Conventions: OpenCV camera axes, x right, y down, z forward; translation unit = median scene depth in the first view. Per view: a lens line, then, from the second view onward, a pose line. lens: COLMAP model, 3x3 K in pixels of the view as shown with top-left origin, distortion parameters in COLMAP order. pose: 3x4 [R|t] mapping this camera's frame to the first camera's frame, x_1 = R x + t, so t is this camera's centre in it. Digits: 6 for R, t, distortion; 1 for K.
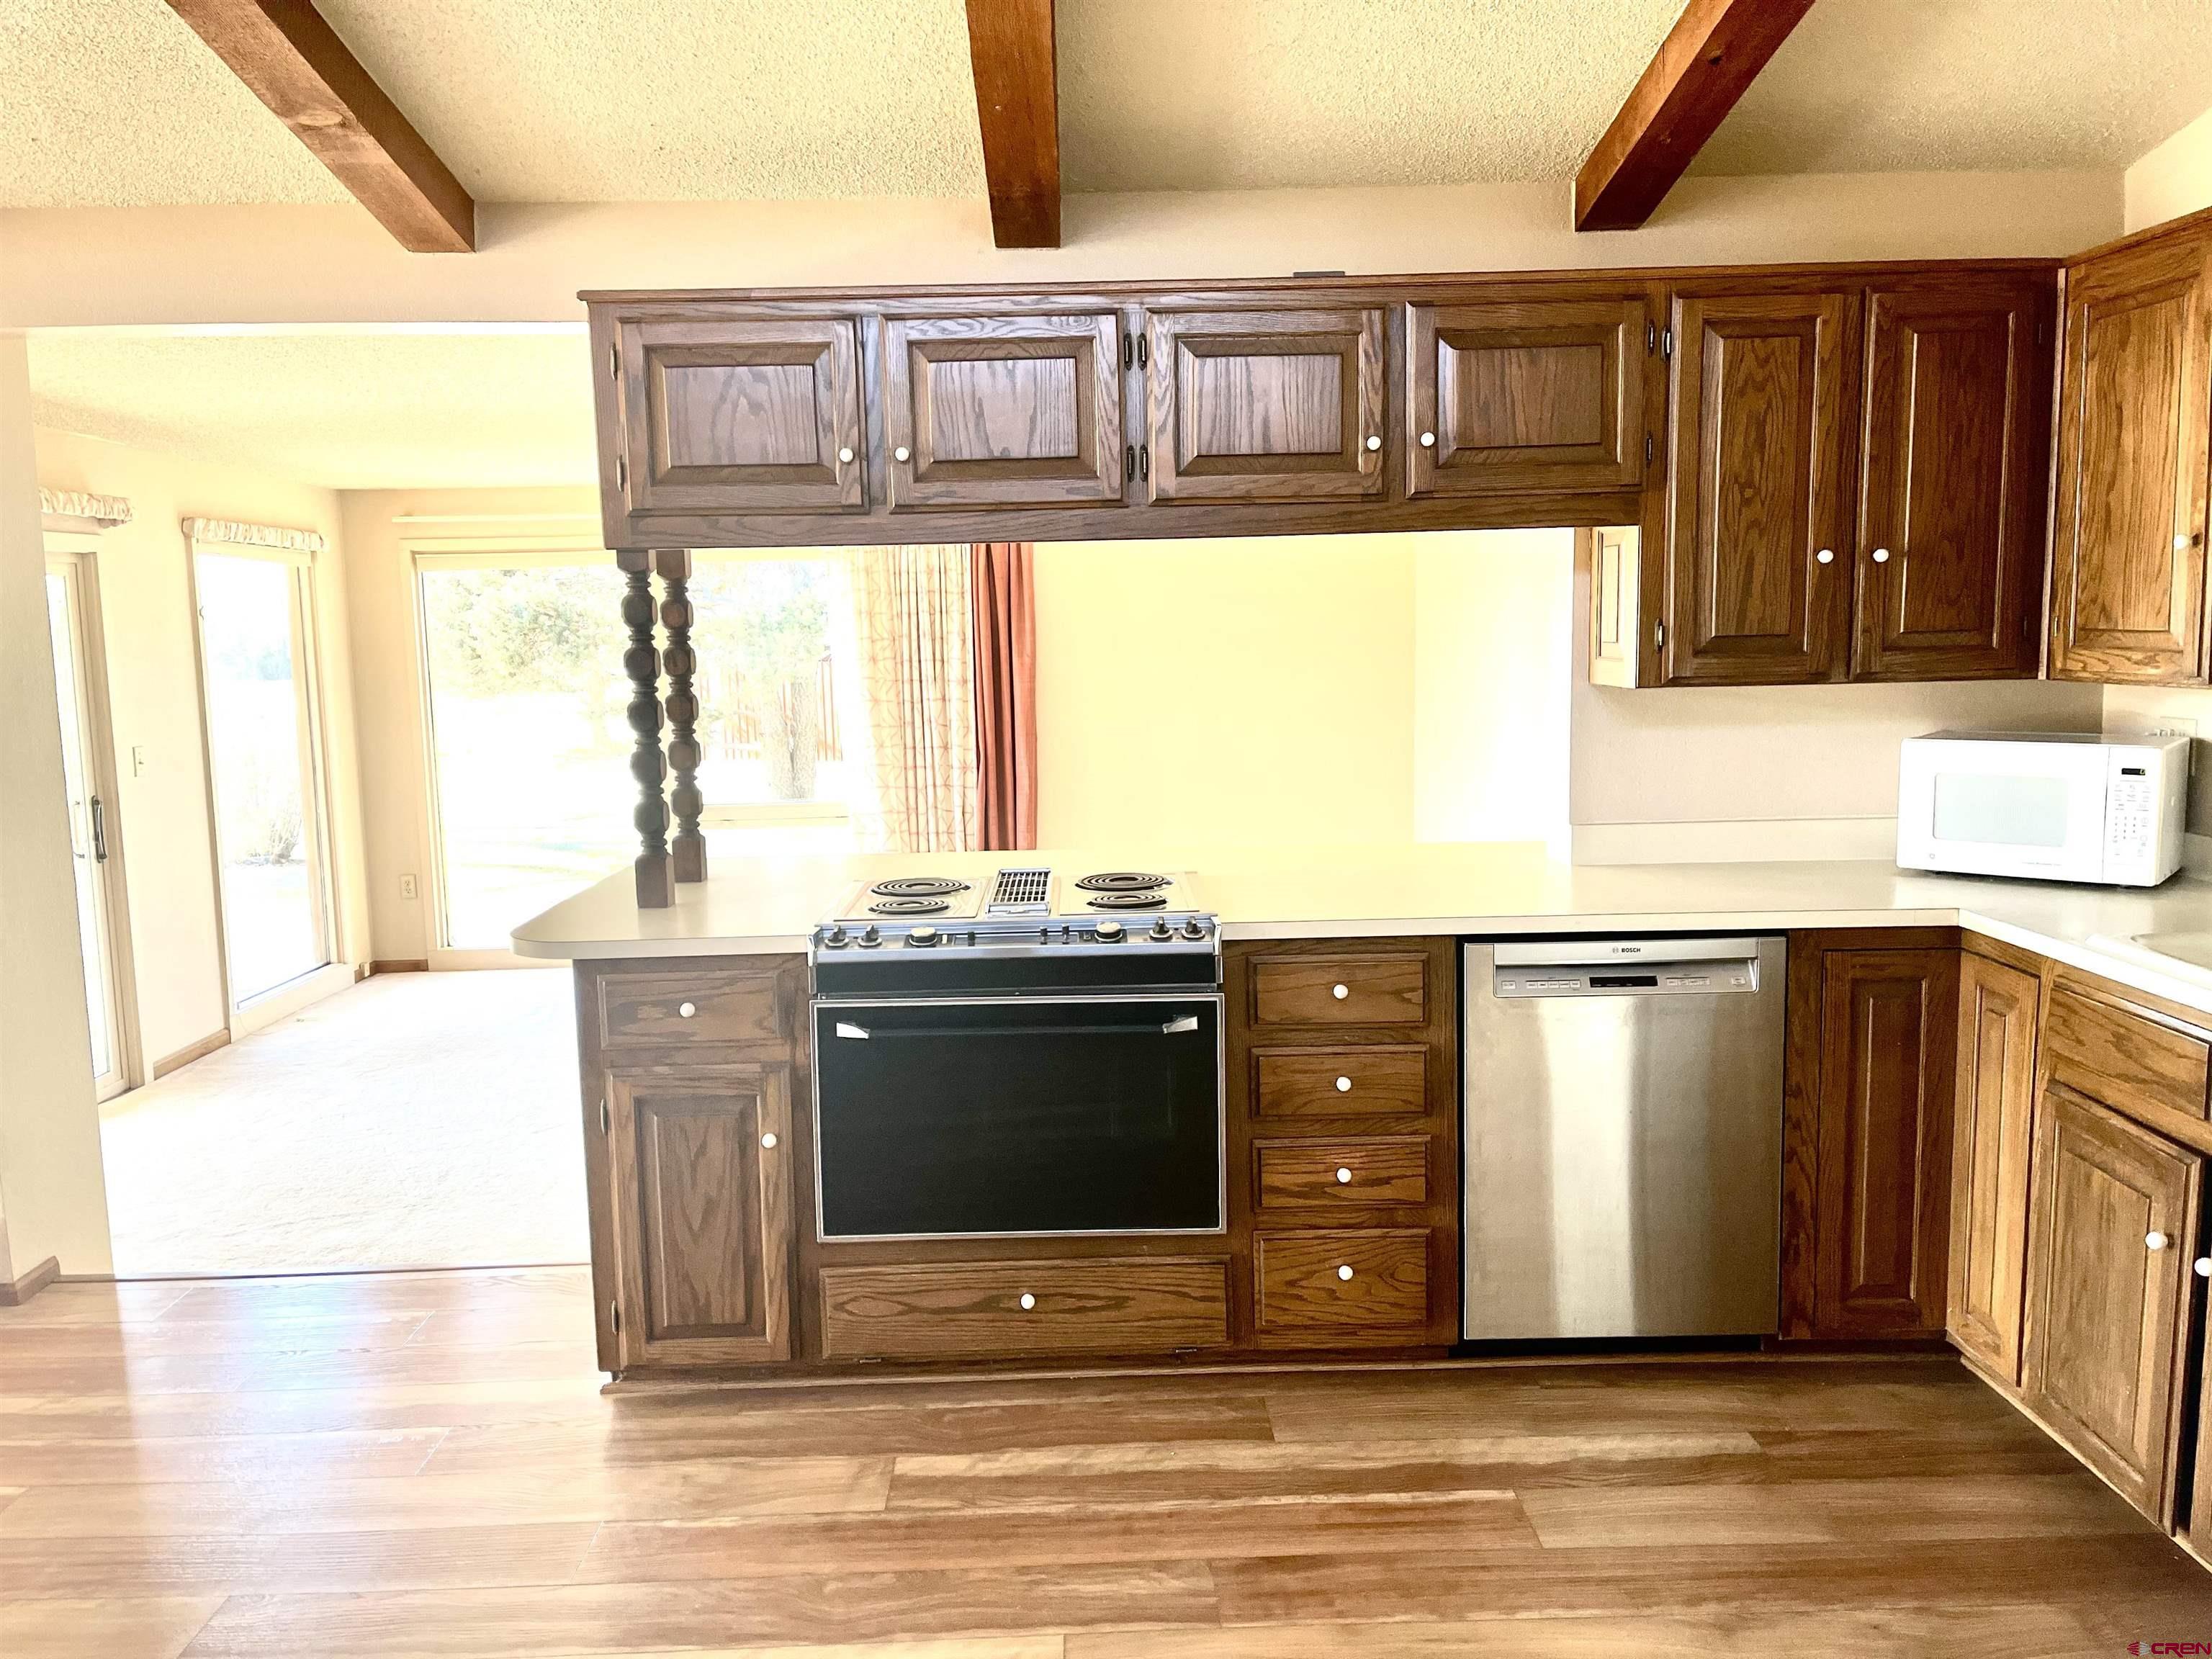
lens RADIAL K [[1668.0, 0, 1105.6], [0, 1668.0, 823.8], [0, 0, 1]] dist [0.057555, -0.073595]
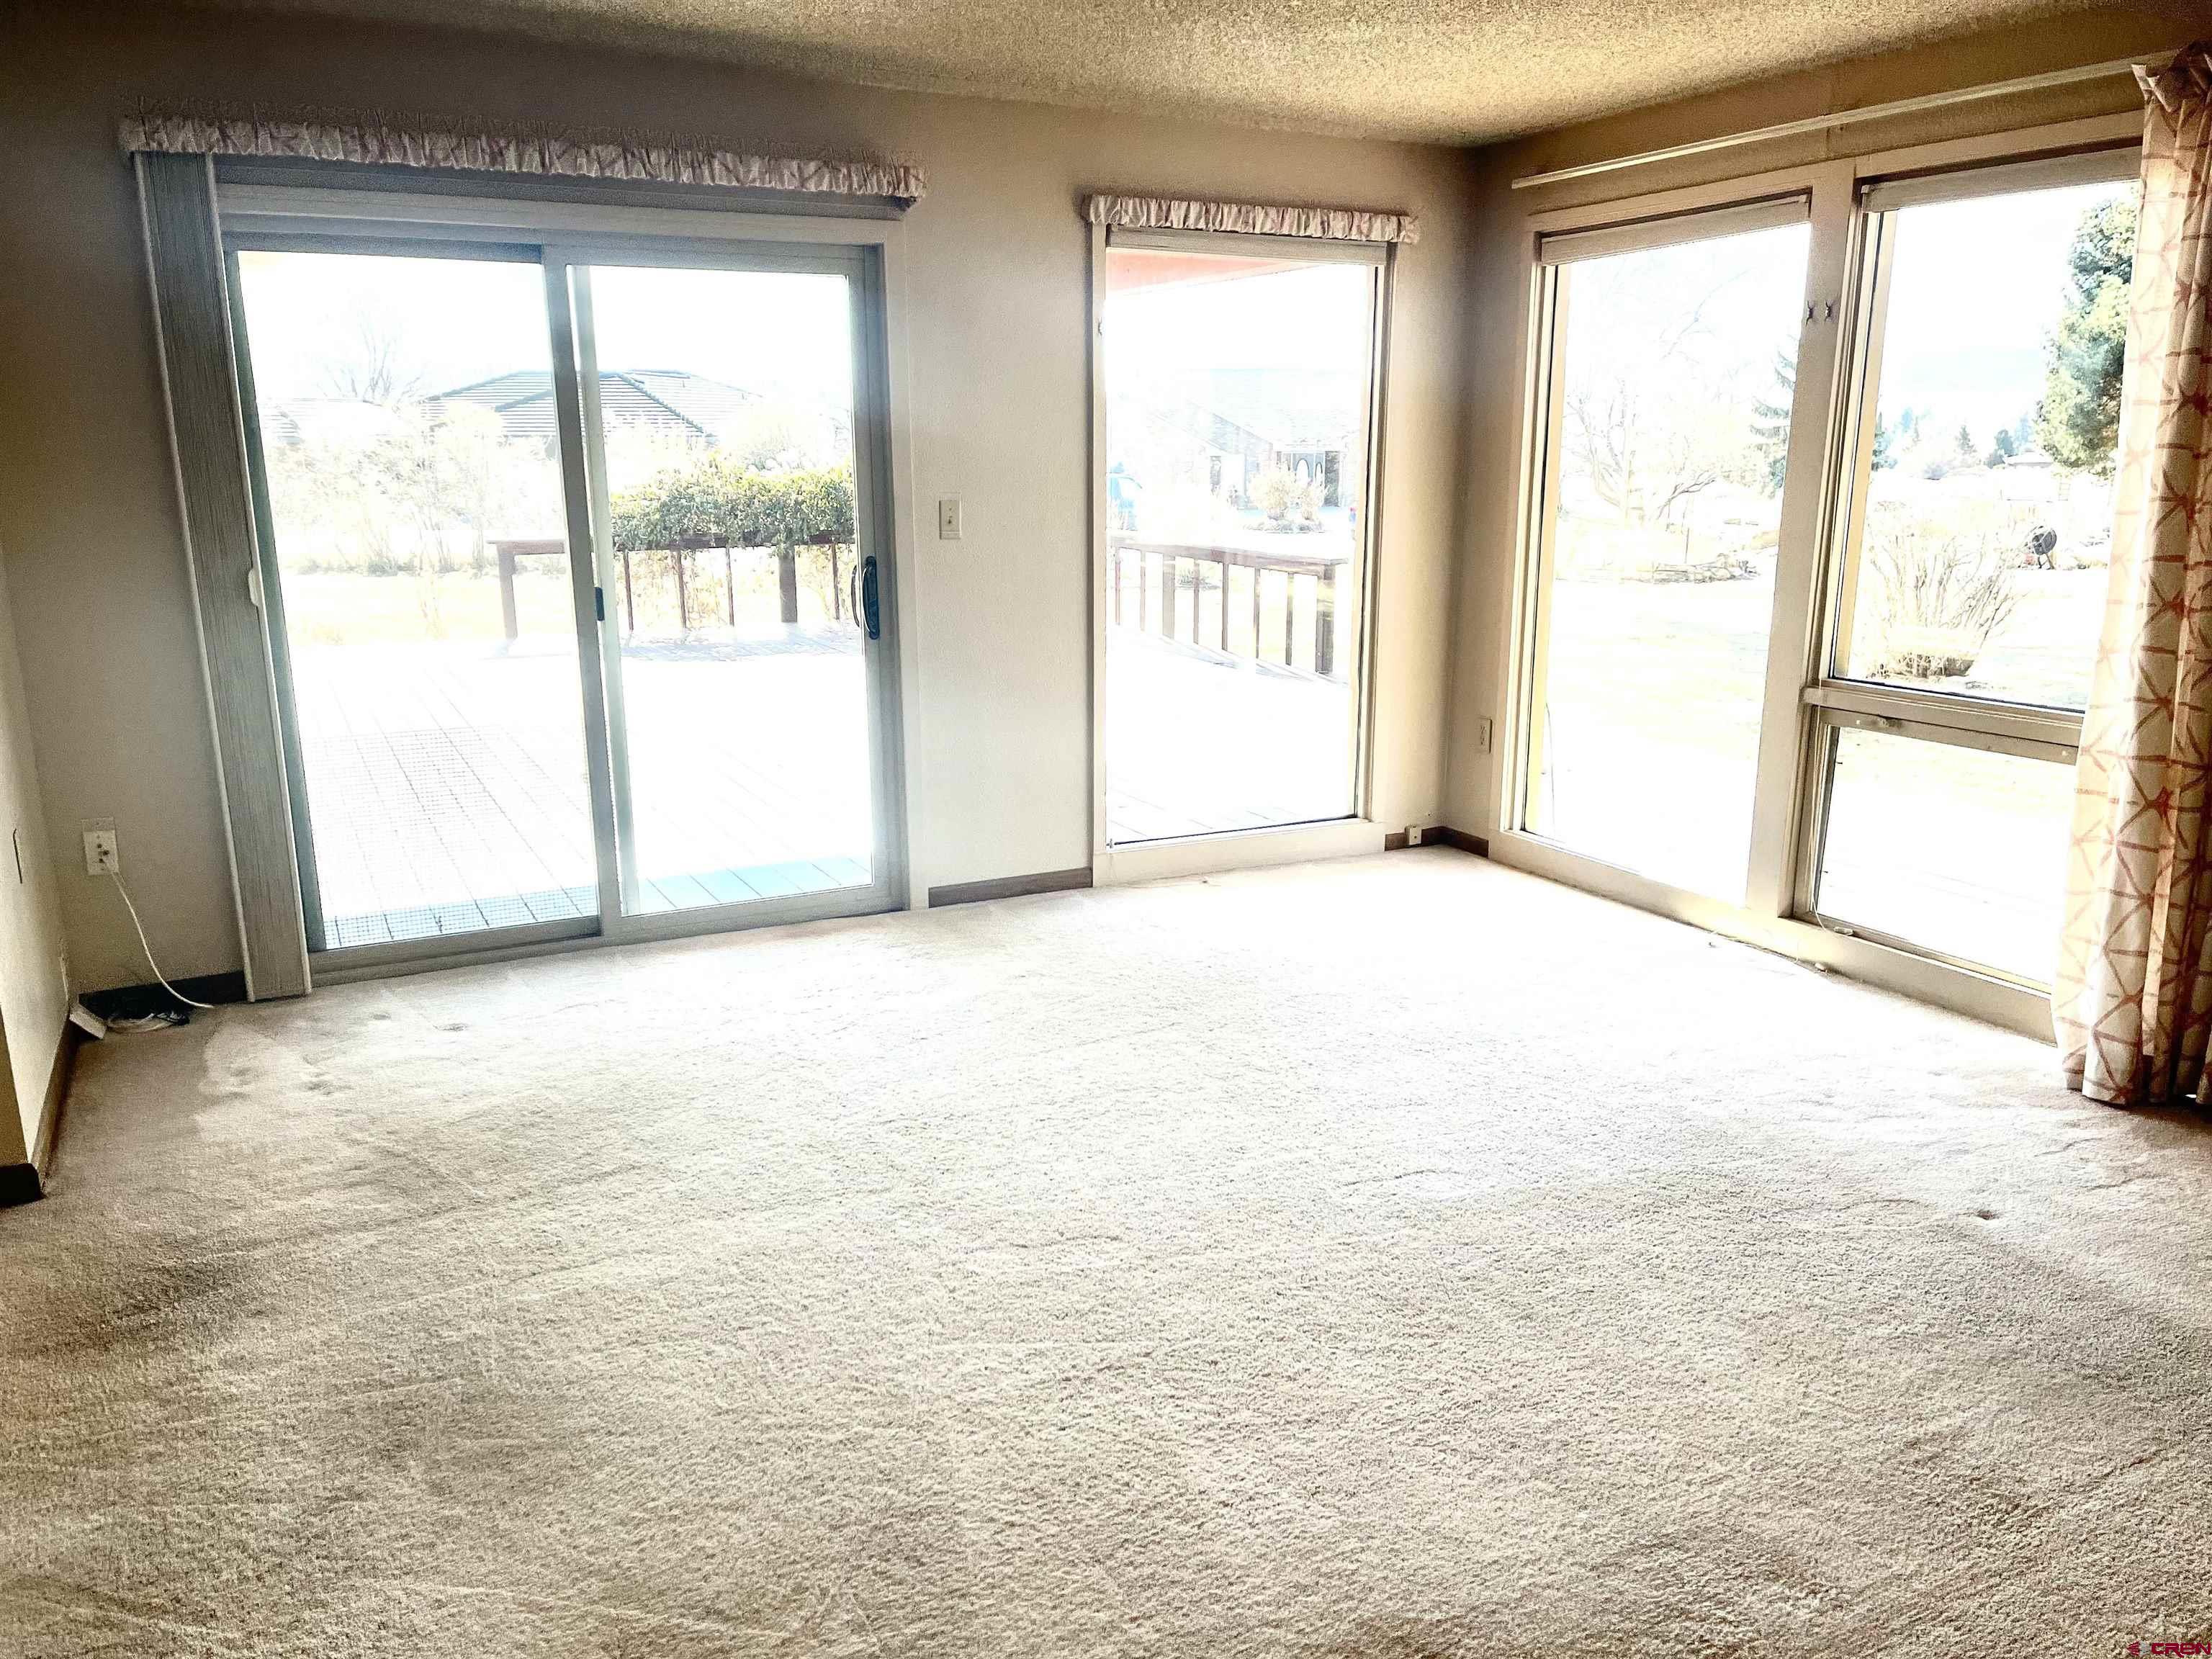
lens RADIAL K [[1668.0, 0, 1092.2], [0, 1668.0, 850.0], [0, 0, 1]] dist [0.057555, -0.073595]
pose [[0.419599, 0.235656, -0.876586, 0.376633], [-0.112480, 0.971768, 0.207403, -0.112284], [0.900714, 0.011572, 0.434259, 1.423365]]
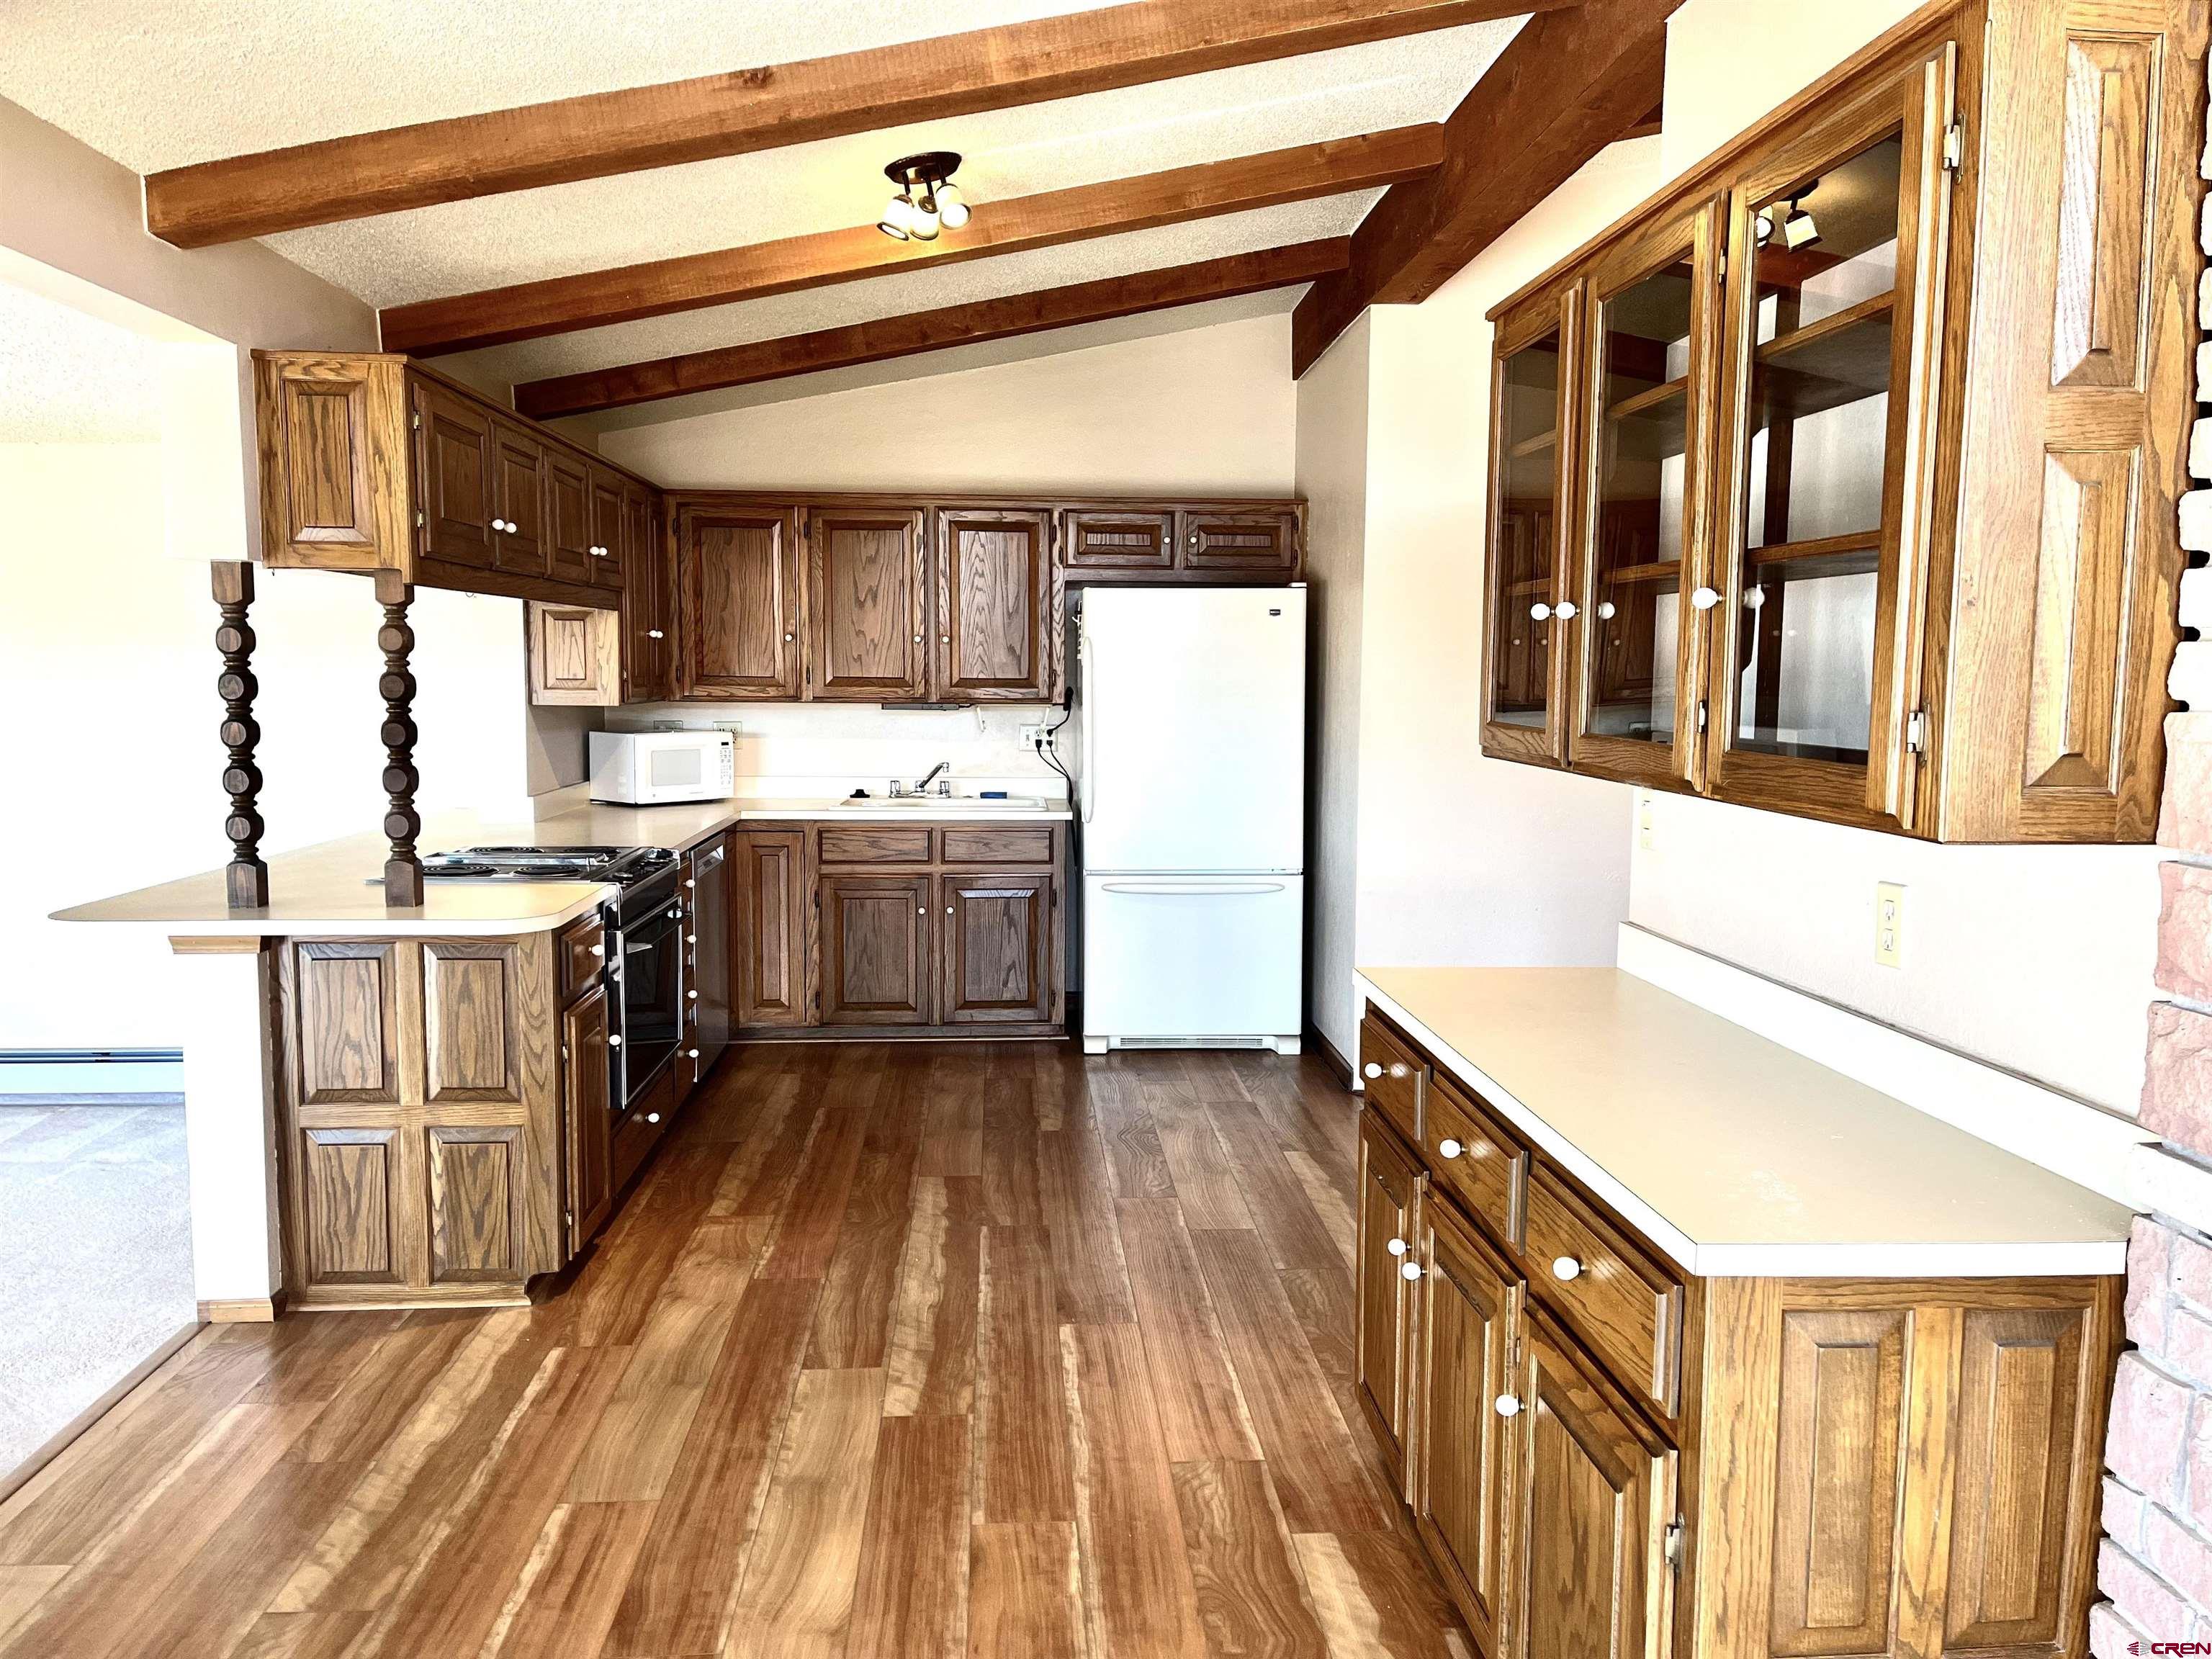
lens RADIAL K [[1668.0, 0, 1107.7], [0, 1668.0, 839.0], [0, 0, 1]] dist [0.057555, -0.073595]
pose [[-0.051262, -0.082577, 0.995265, -1.501303], [0.112193, 0.989791, 0.087902, -0.043213], [-0.992363, 0.116168, -0.041474, 0.627299]]
